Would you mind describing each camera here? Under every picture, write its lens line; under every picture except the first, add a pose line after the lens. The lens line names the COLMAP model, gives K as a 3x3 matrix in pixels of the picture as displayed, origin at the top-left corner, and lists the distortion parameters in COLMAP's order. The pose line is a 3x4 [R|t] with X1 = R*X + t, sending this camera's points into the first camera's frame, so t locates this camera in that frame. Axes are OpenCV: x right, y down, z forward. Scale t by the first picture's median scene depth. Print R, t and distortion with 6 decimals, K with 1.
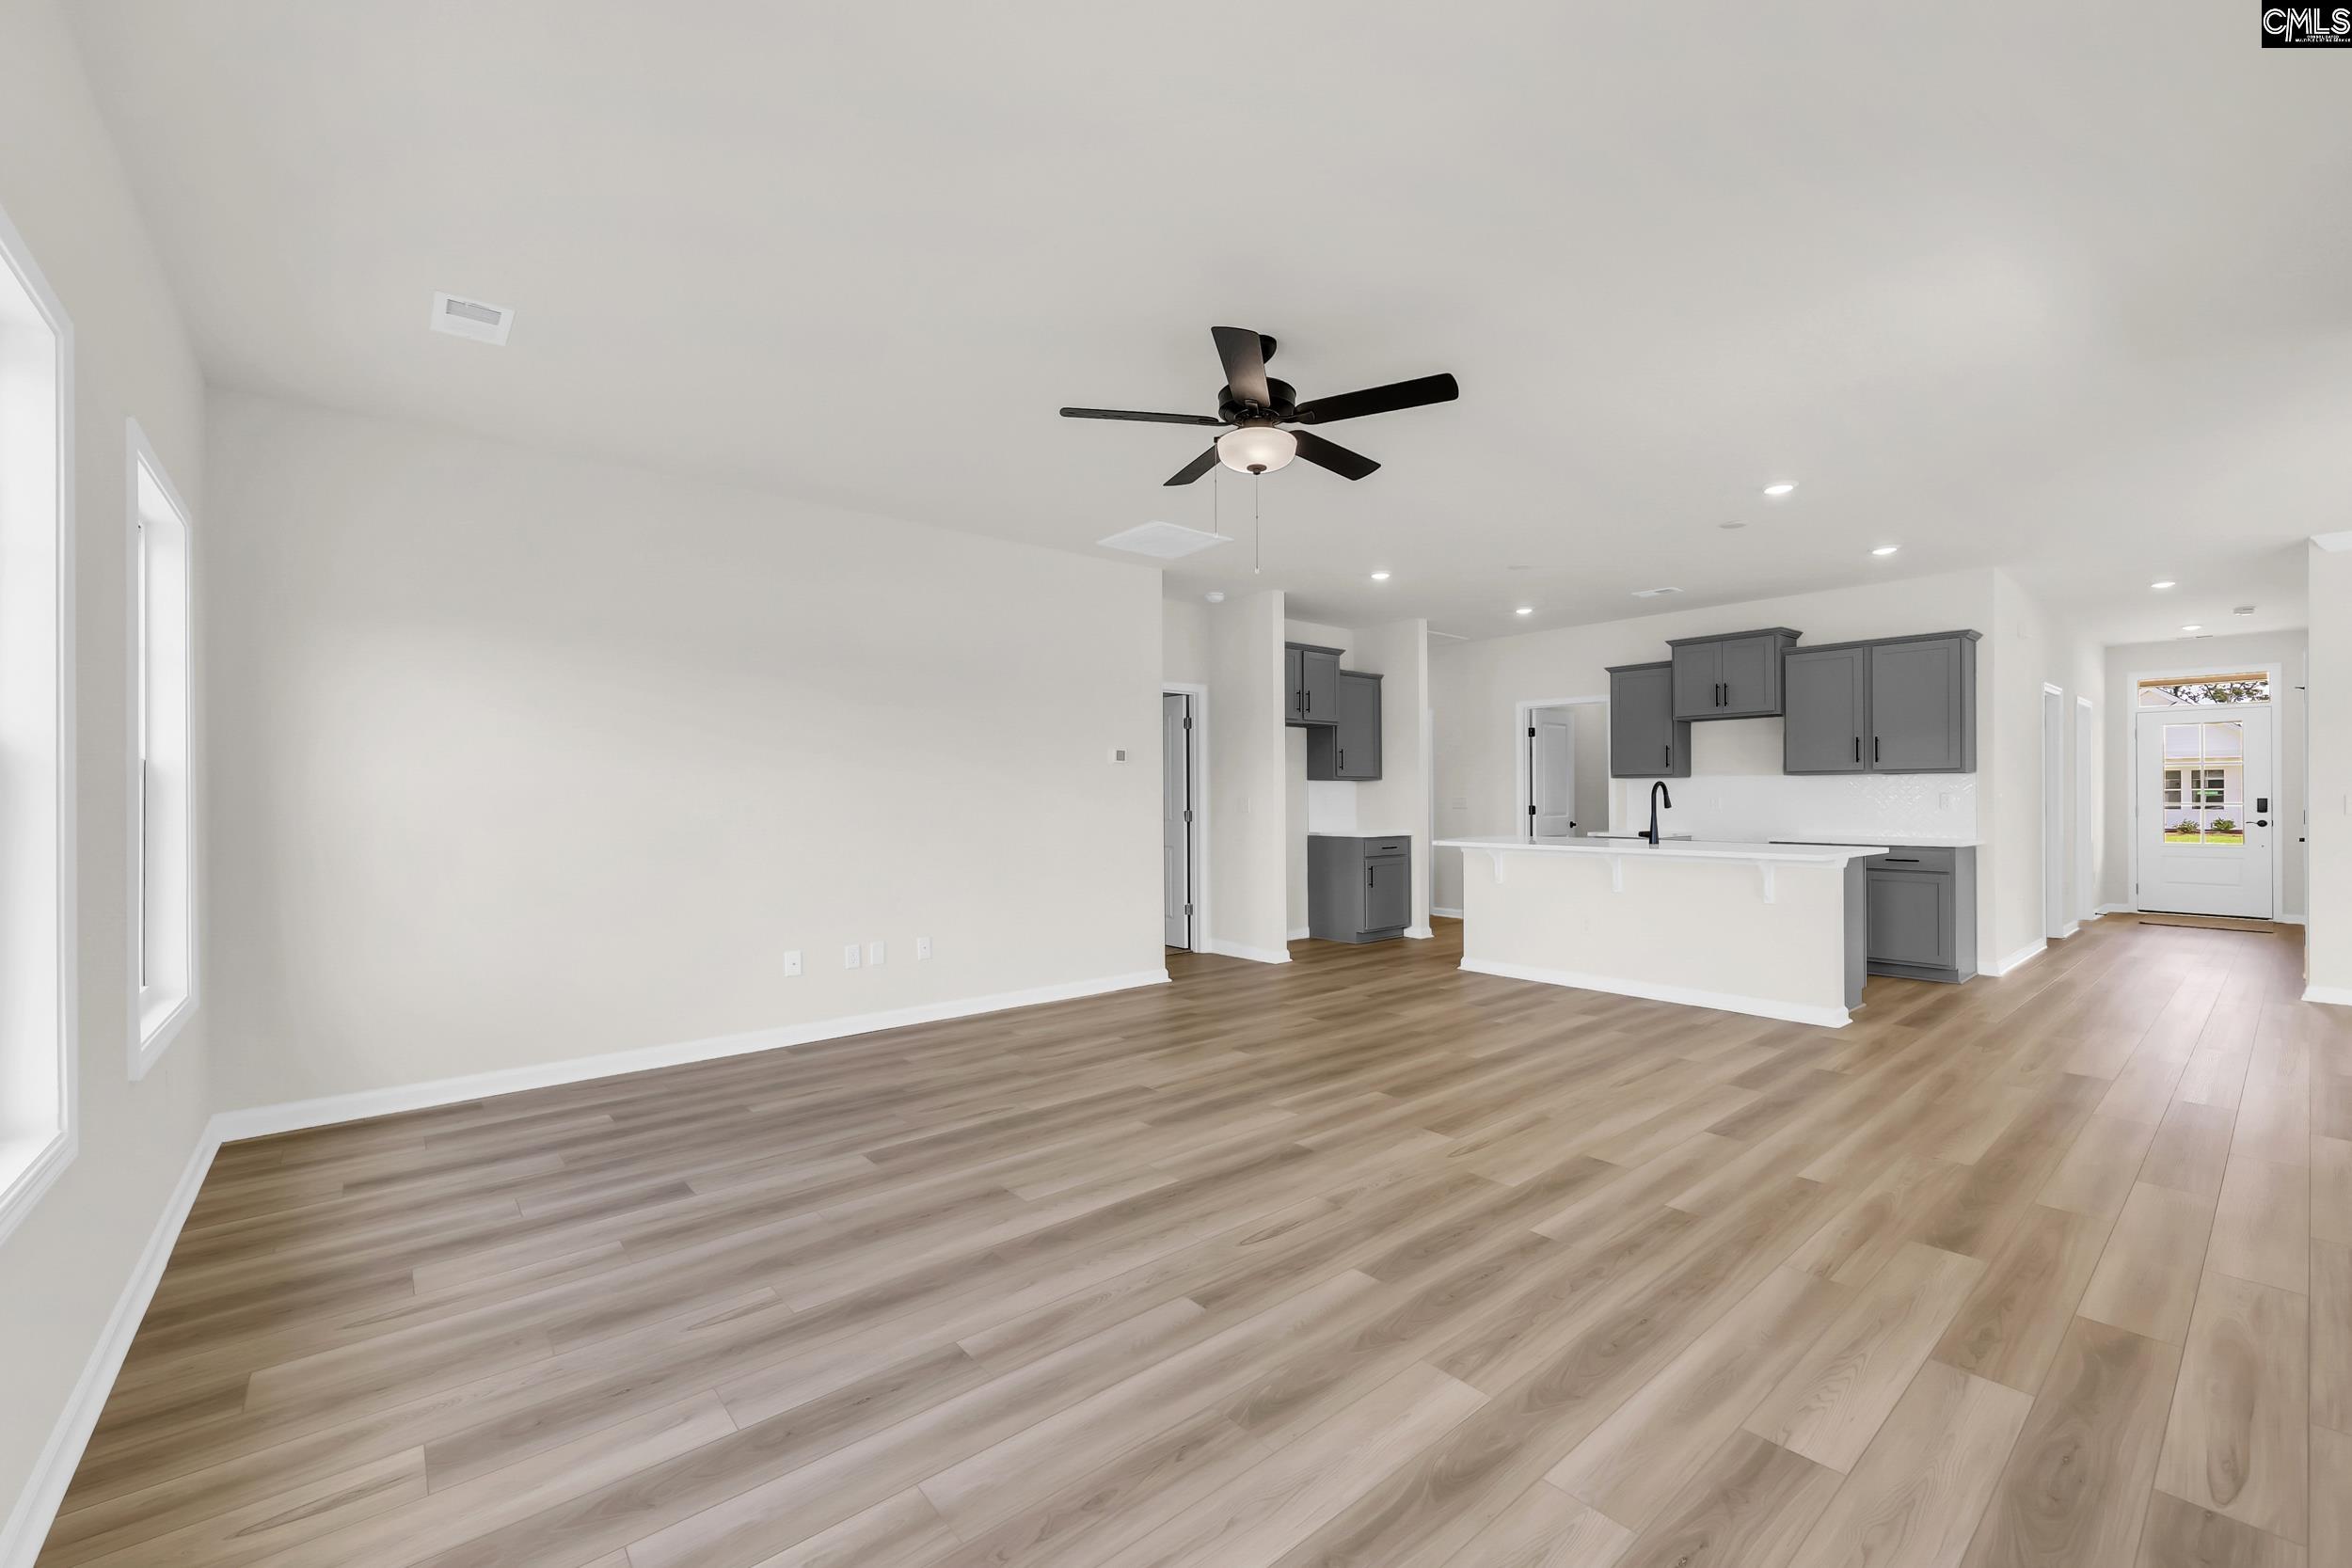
lens RADIAL K [[957.1, 0, 1180.7], [0, 957.1, 794.6], [0, 0, 1]] dist [0.002901, -0.000100]
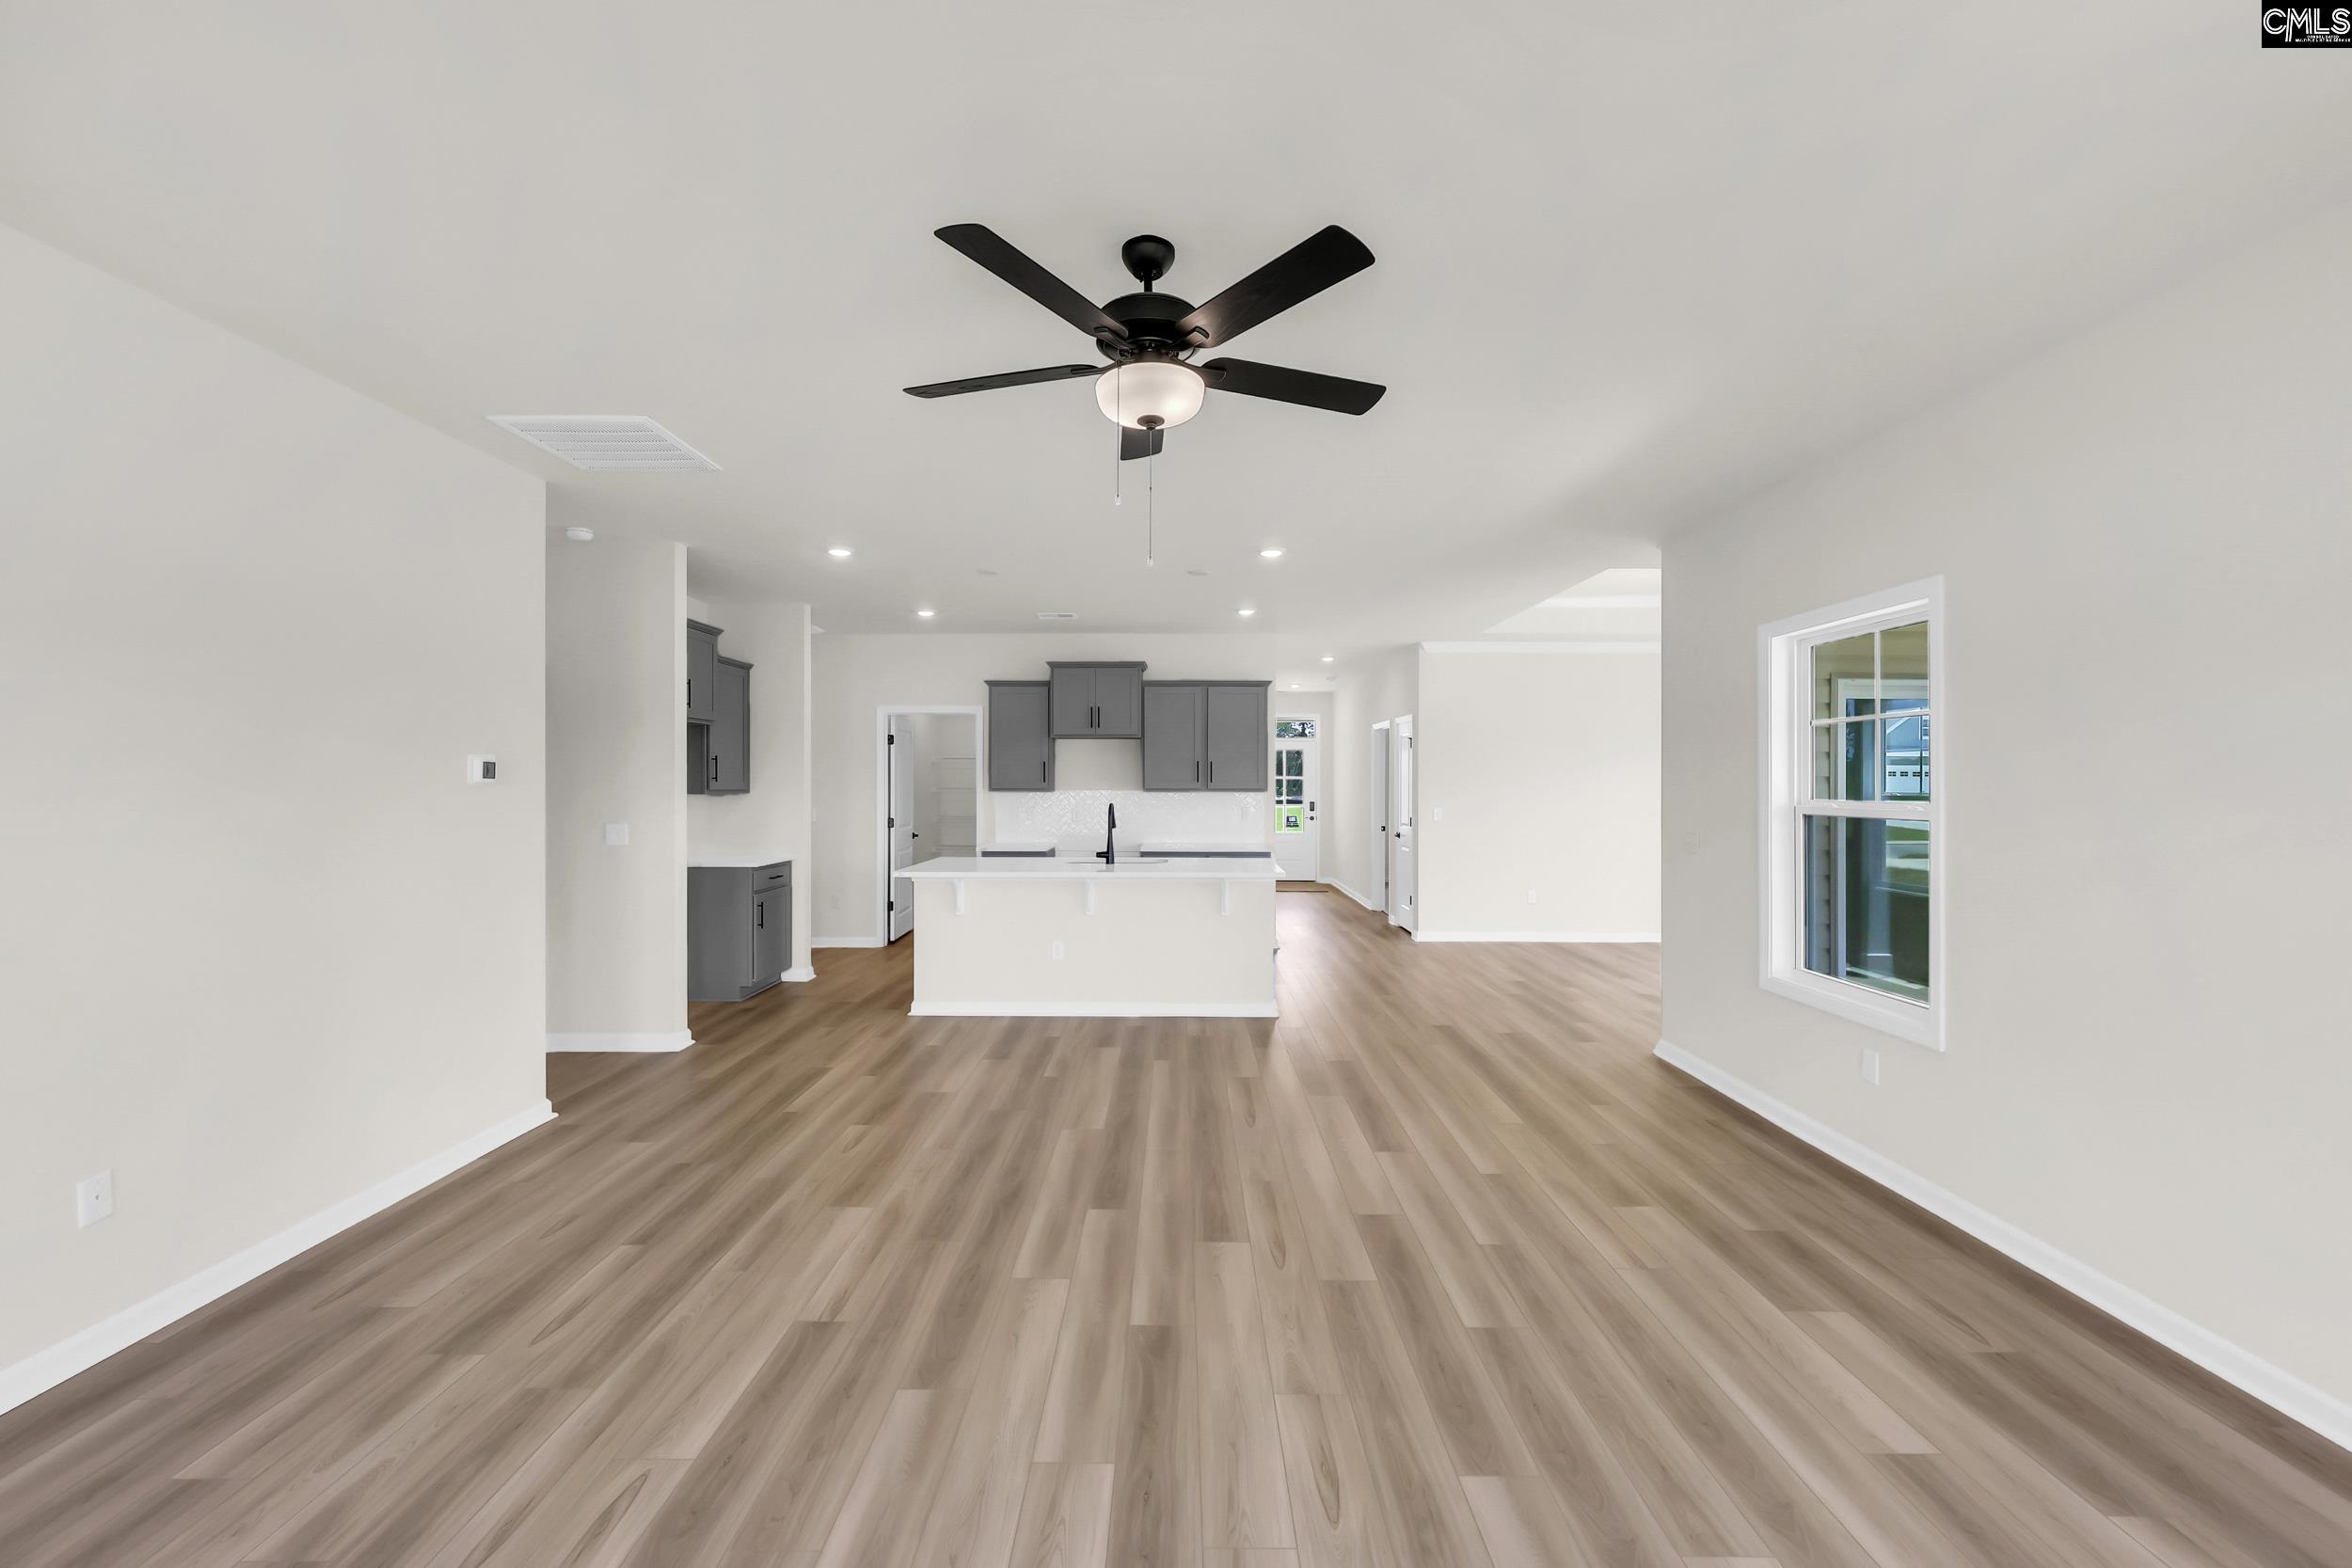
lens RADIAL K [[957.1, 0, 1175.2], [0, 957.1, 780.3], [0, 0, 1]] dist [0.002901, -0.000100]
pose [[0.654522, 0.006740, 0.756013, -0.224153], [-0.005211, 0.999977, -0.004403, -0.031940], [-0.756025, -0.001057, 0.654542, 0.250405]]
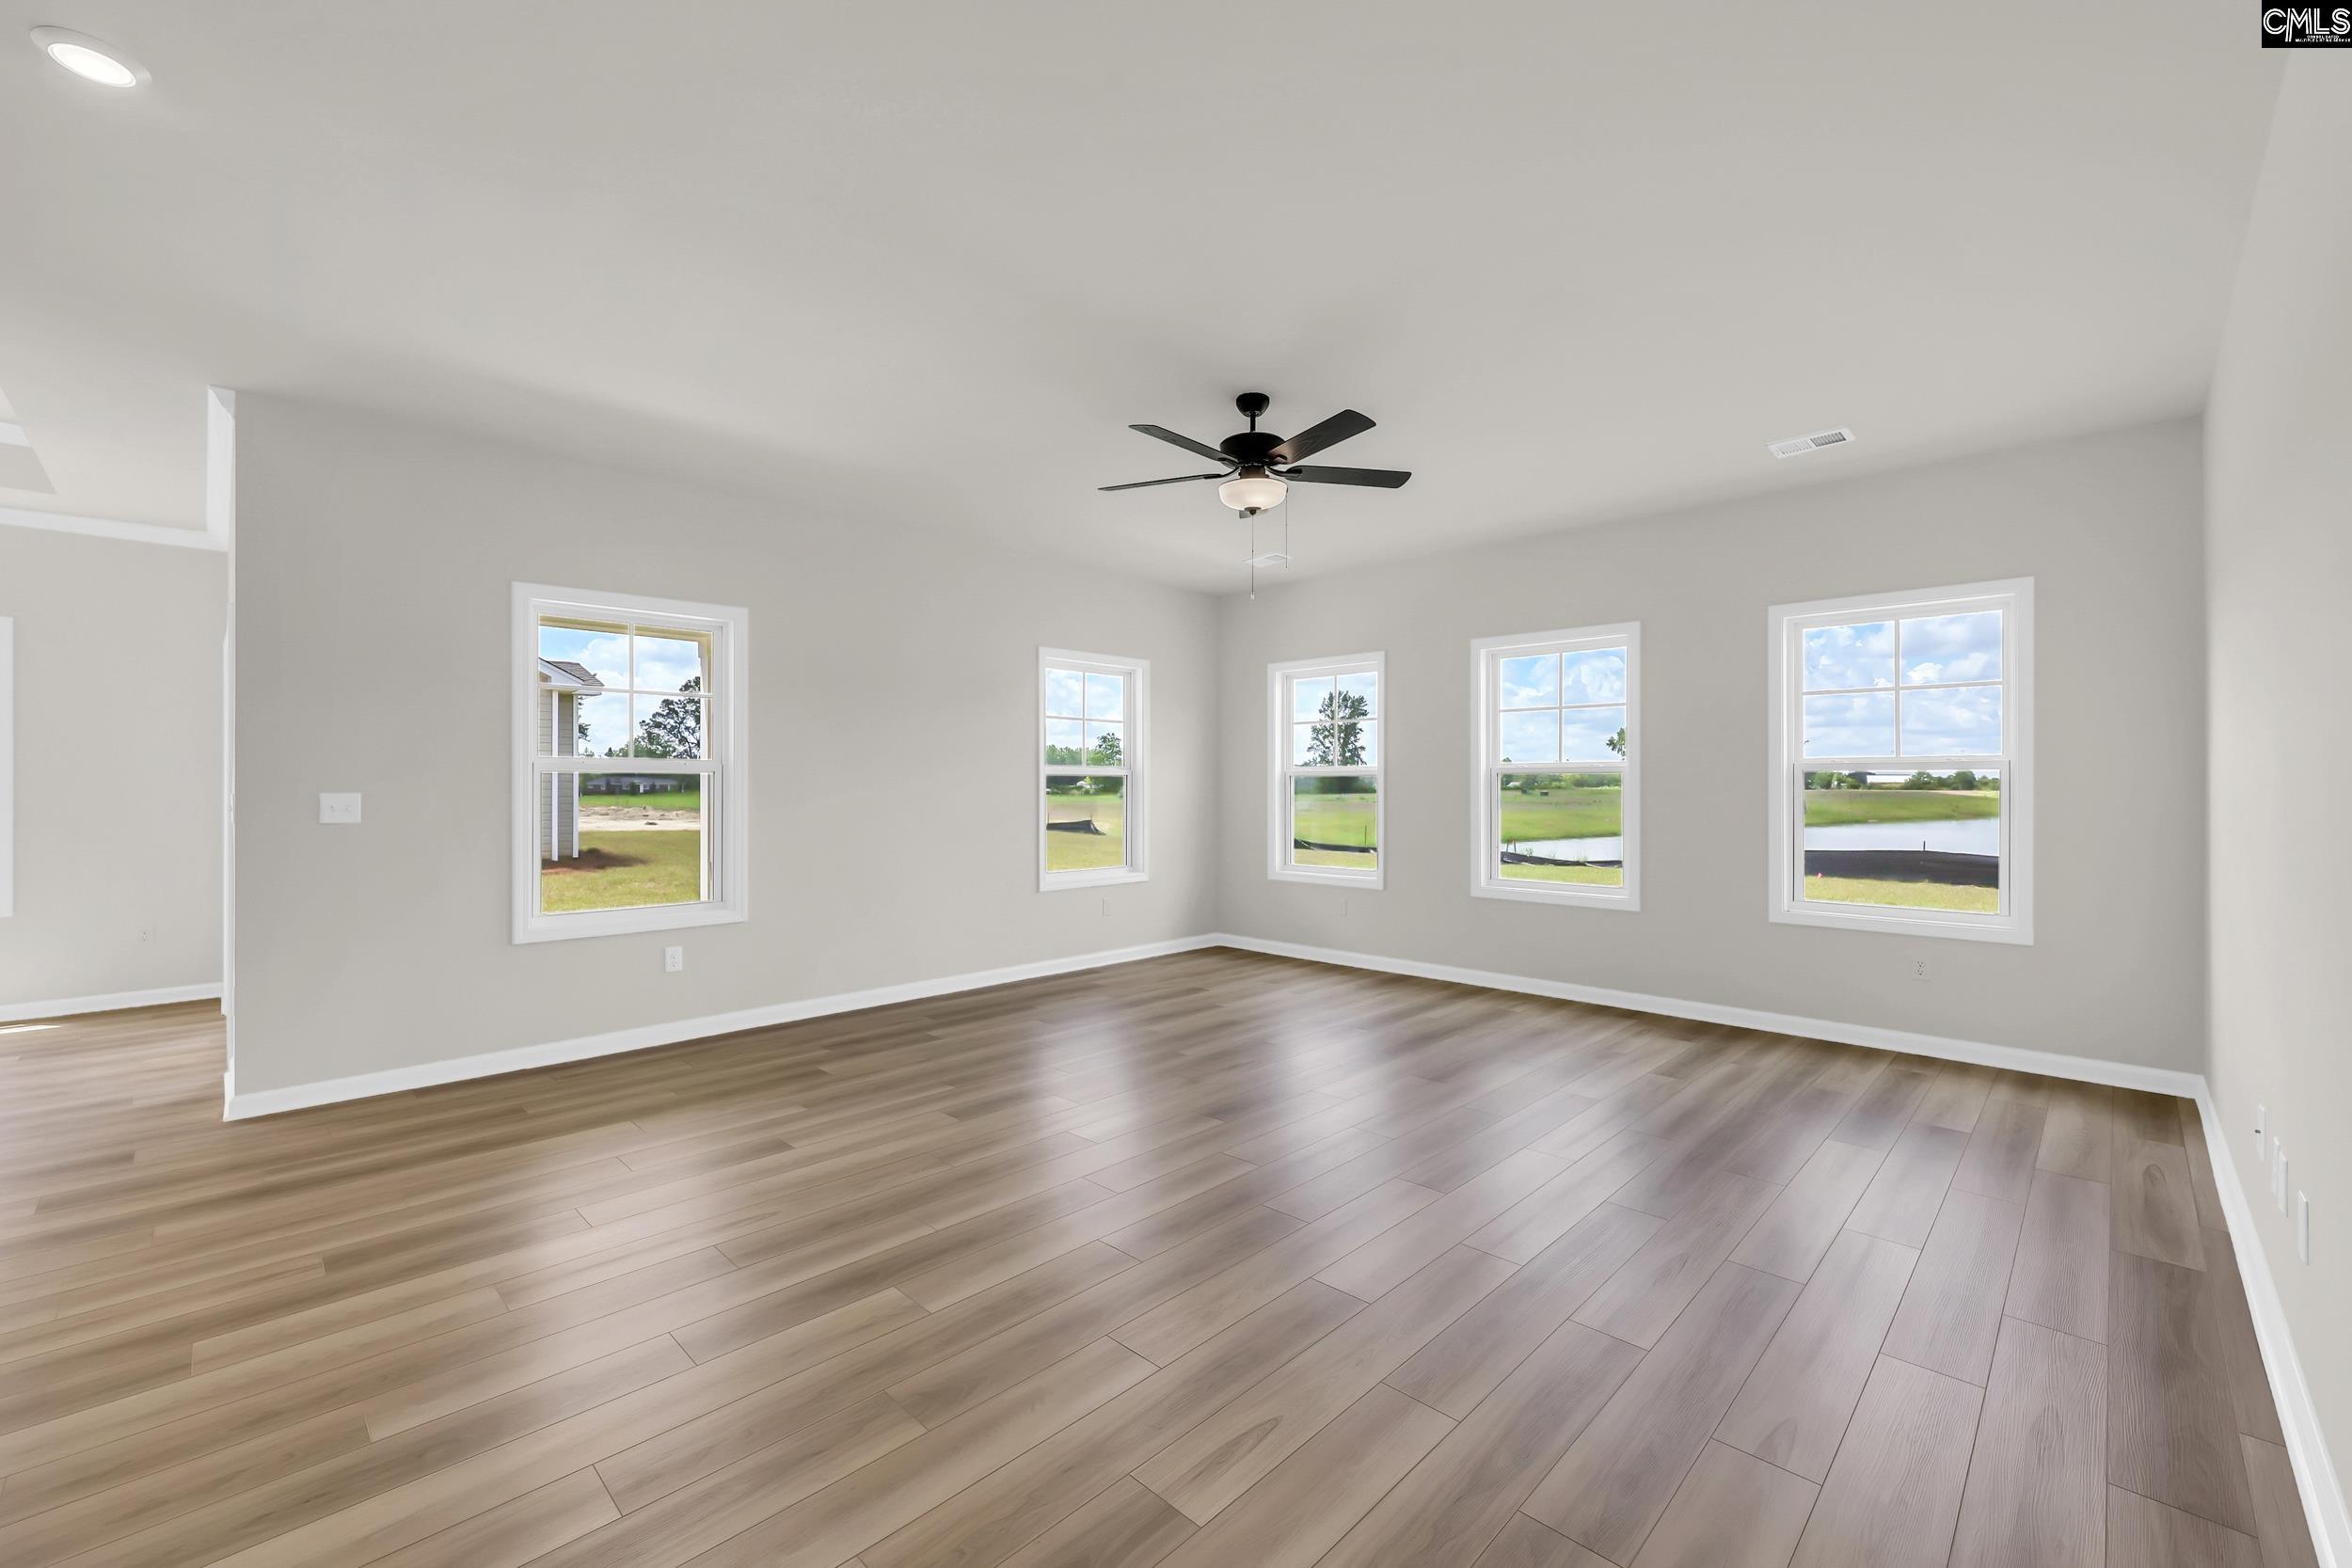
lens RADIAL K [[957.1, 0, 1161.5], [0, 957.1, 783.9], [0, 0, 1]] dist [0.002901, -0.000100]
pose [[-0.997660, 0.008172, -0.067885, 0.132446], [0.008351, 0.999962, -0.002348, -0.001927], [0.067863, -0.002909, -0.997690, 1.060610]]
